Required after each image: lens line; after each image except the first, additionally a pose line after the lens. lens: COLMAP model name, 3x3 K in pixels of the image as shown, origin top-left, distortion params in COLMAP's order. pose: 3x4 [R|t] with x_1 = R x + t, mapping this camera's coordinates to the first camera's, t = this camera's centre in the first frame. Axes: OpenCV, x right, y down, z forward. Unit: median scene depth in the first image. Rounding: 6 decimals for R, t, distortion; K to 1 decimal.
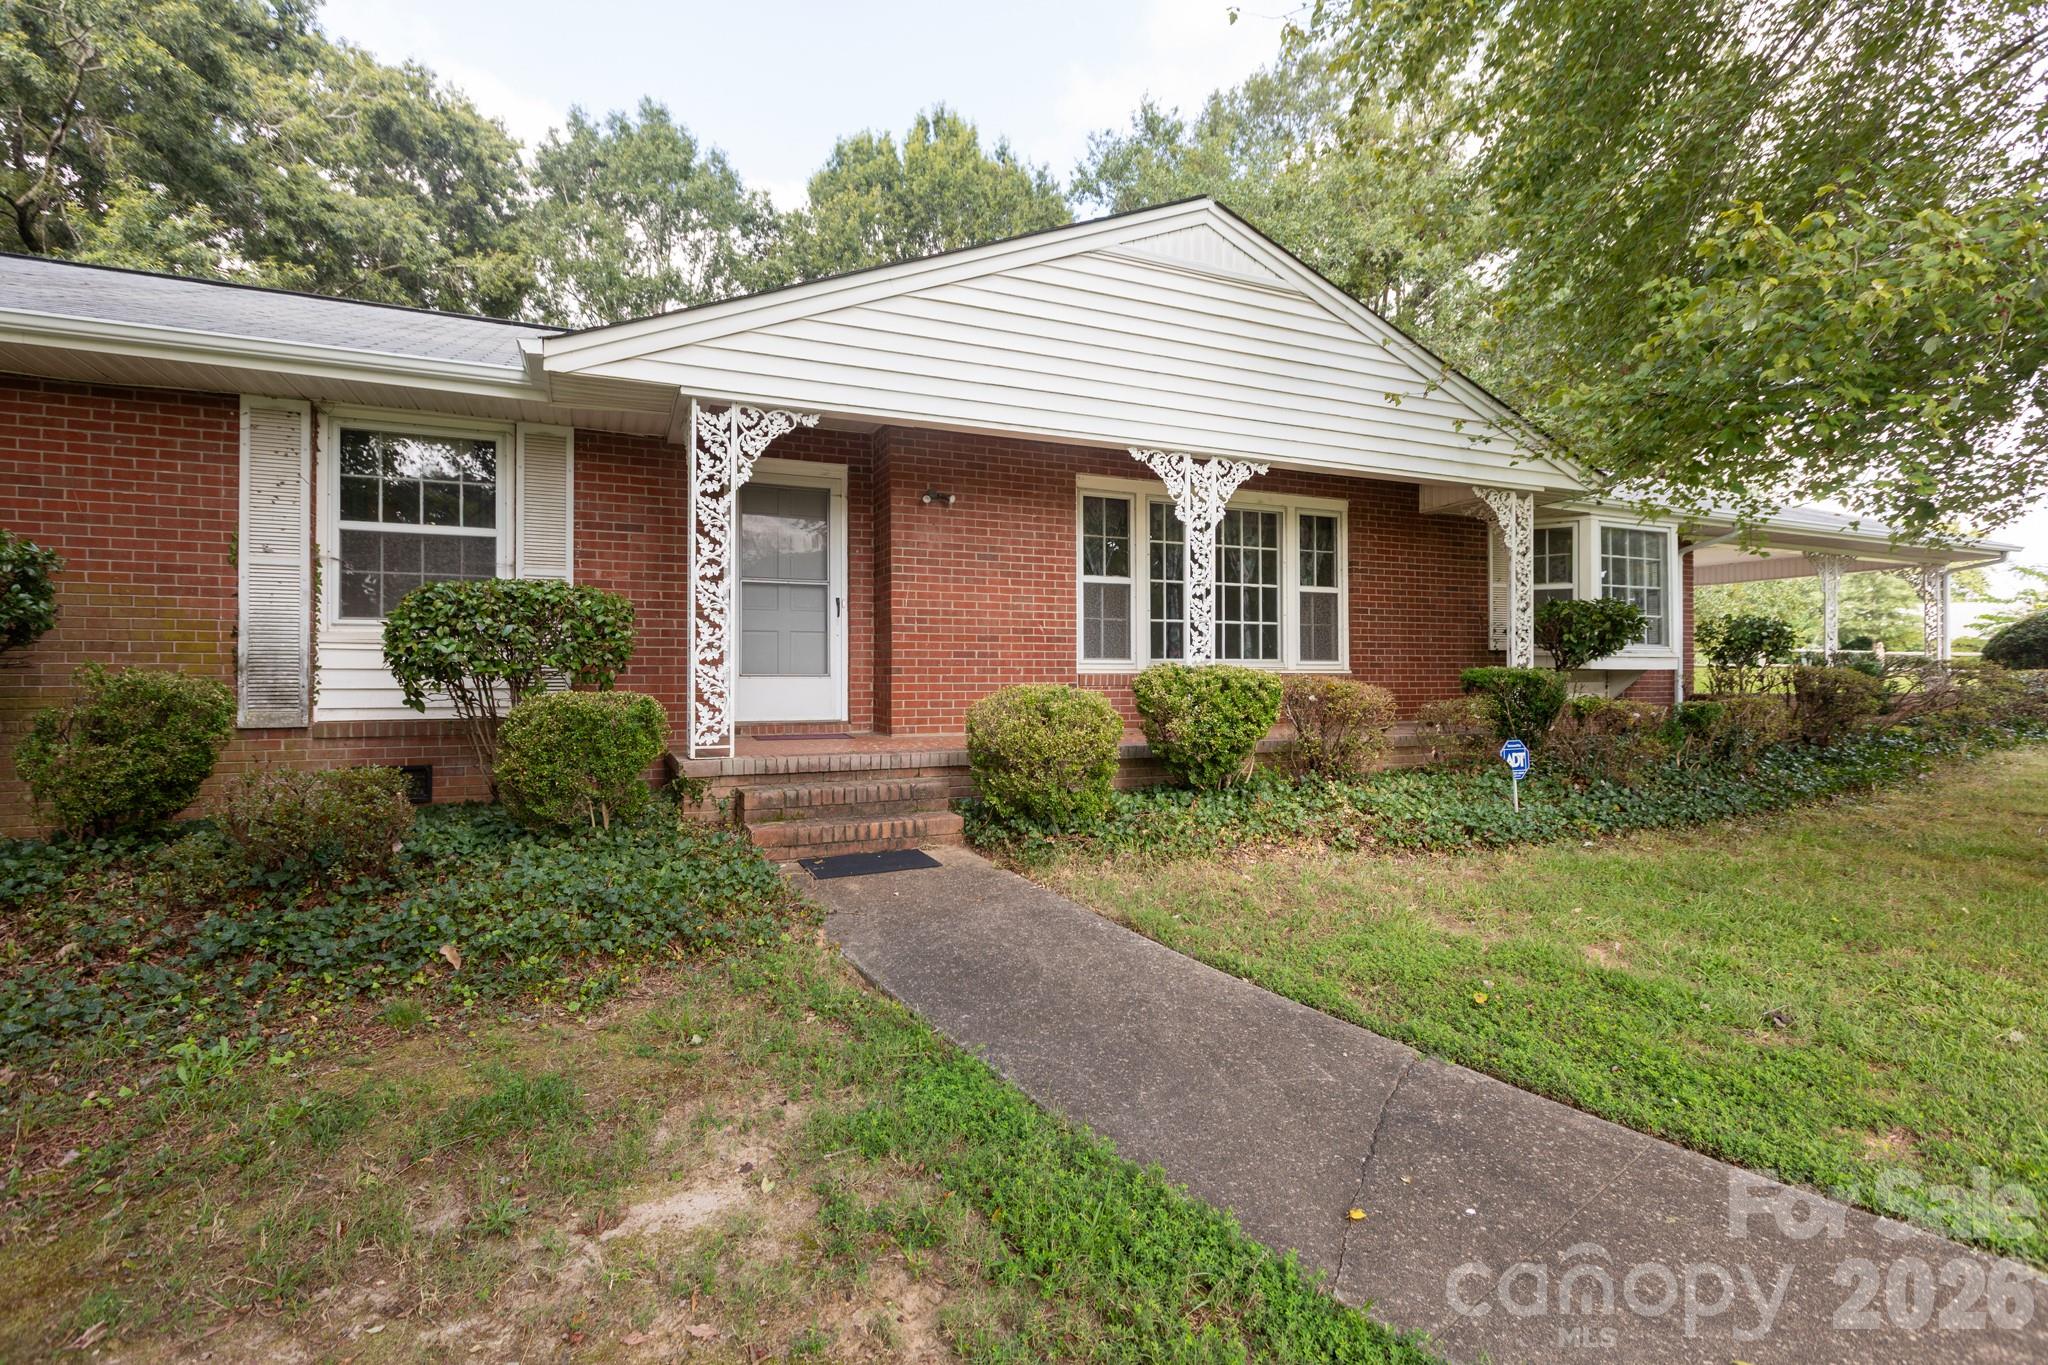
lens RADIAL K [[940.6, 0, 1021.5], [0, 940.6, 661.5], [0, 0, 1]] dist [-0.002641, -0.000114]
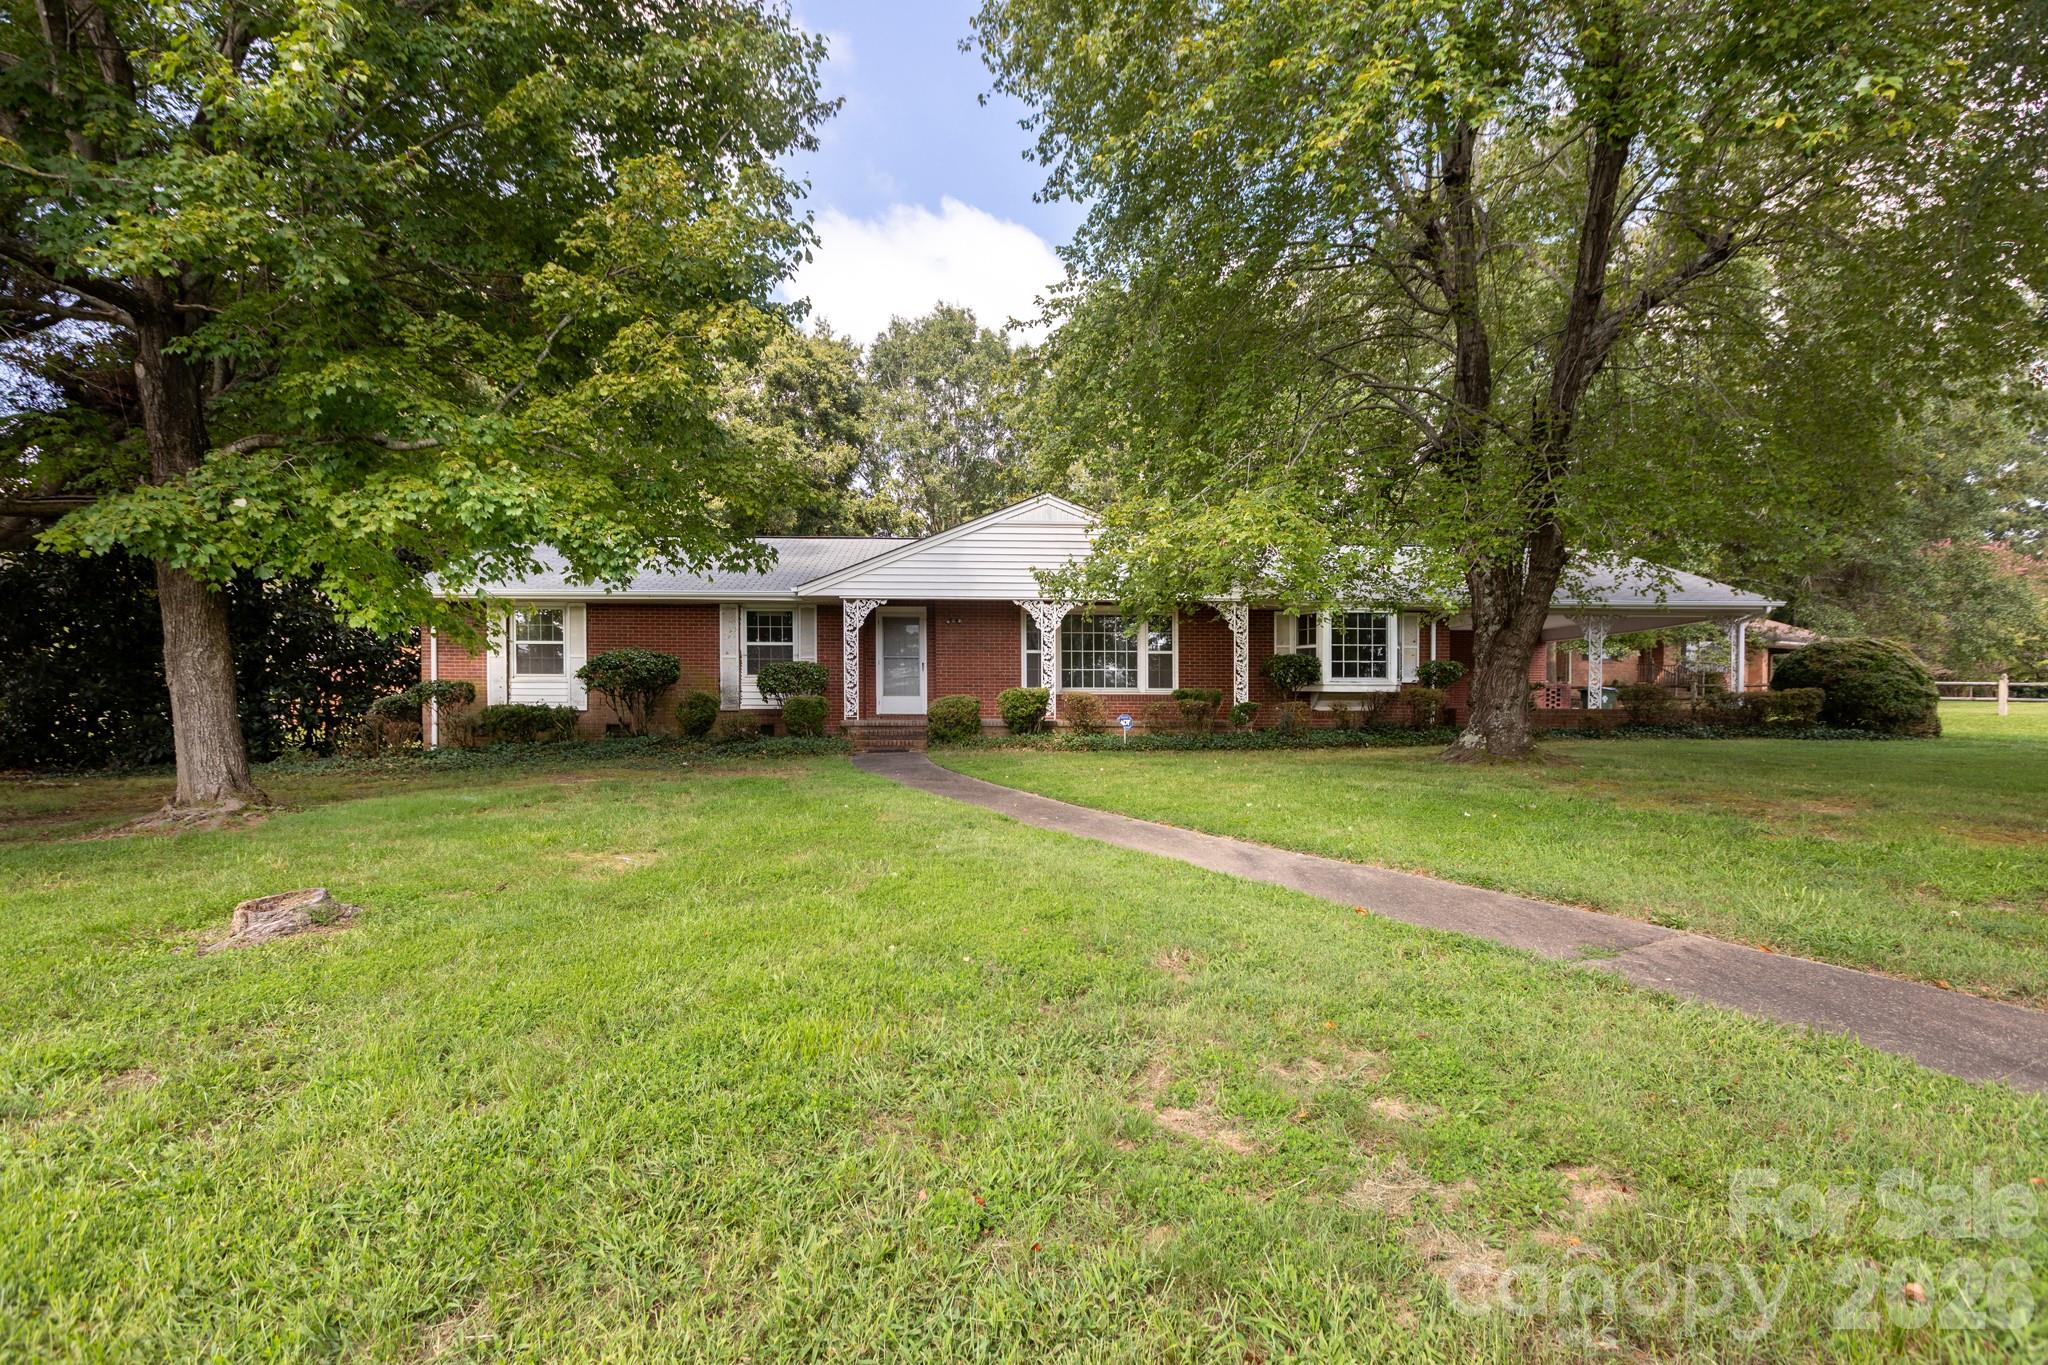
lens RADIAL K [[940.6, 0, 1000.3], [0, 940.6, 734.3], [0, 0, 1]] dist [-0.002641, -0.000114]
pose [[0.927449, 0.004850, -0.373918, 0.914613], [0.001985, 0.999838, 0.017892, 0.072418], [0.373944, -0.017336, 0.927289, -1.184053]]
